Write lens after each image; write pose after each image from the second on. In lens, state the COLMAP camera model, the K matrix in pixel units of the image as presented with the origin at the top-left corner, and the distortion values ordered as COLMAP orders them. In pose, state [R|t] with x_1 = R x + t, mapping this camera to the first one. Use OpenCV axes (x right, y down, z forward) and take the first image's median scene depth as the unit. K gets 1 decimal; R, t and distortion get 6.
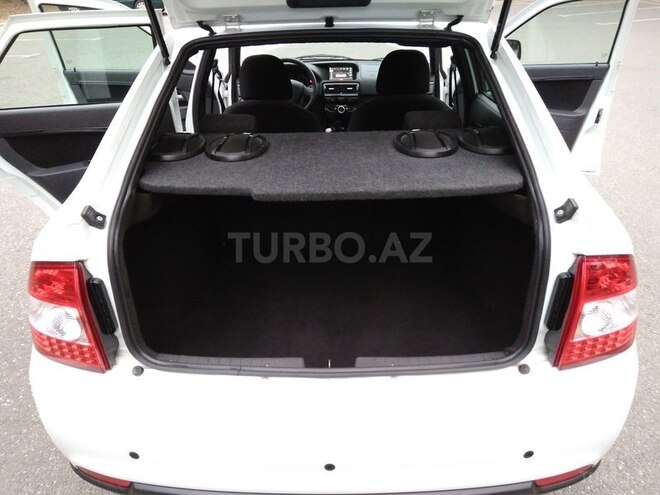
lens RADIAL K [[523.9, 0, 328.2], [0, 523.9, 247.8], [0, 0, 1]] dist [0.082494, -0.097855]
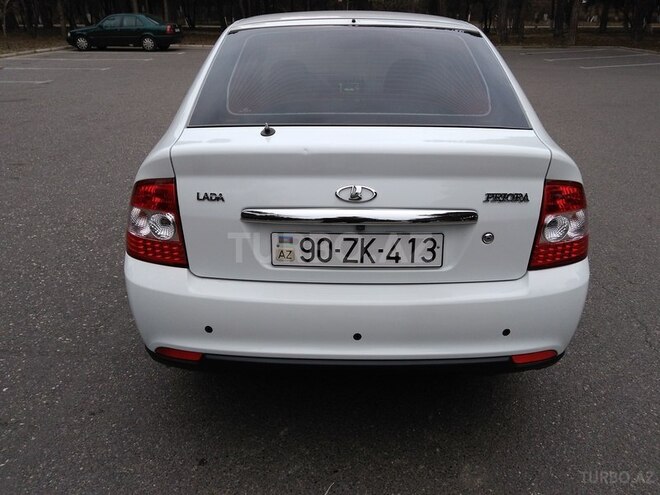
lens RADIAL K [[523.9, 0, 329.5], [0, 523.9, 243.3], [0, 0, 1]] dist [0.082494, -0.097855]
pose [[0.999655, 0.019548, 0.017565, -0.061681], [-0.018140, 0.996863, -0.077039, 0.183758], [-0.019016, 0.076693, 0.996873, -0.216585]]
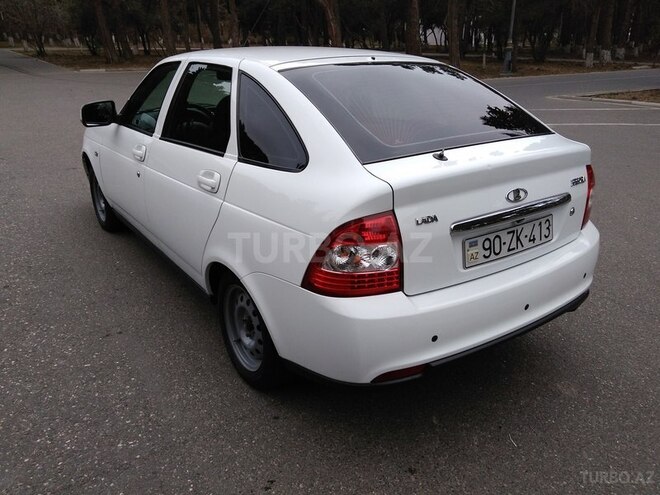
lens RADIAL K [[523.9, 0, 330.6], [0, 523.9, 245.8], [0, 0, 1]] dist [0.082494, -0.097855]
pose [[0.808747, -0.193449, 0.555433, -0.905681], [0.257324, 0.965562, -0.038390, 0.085271], [-0.528878, 0.173974, 0.830675, -0.062415]]
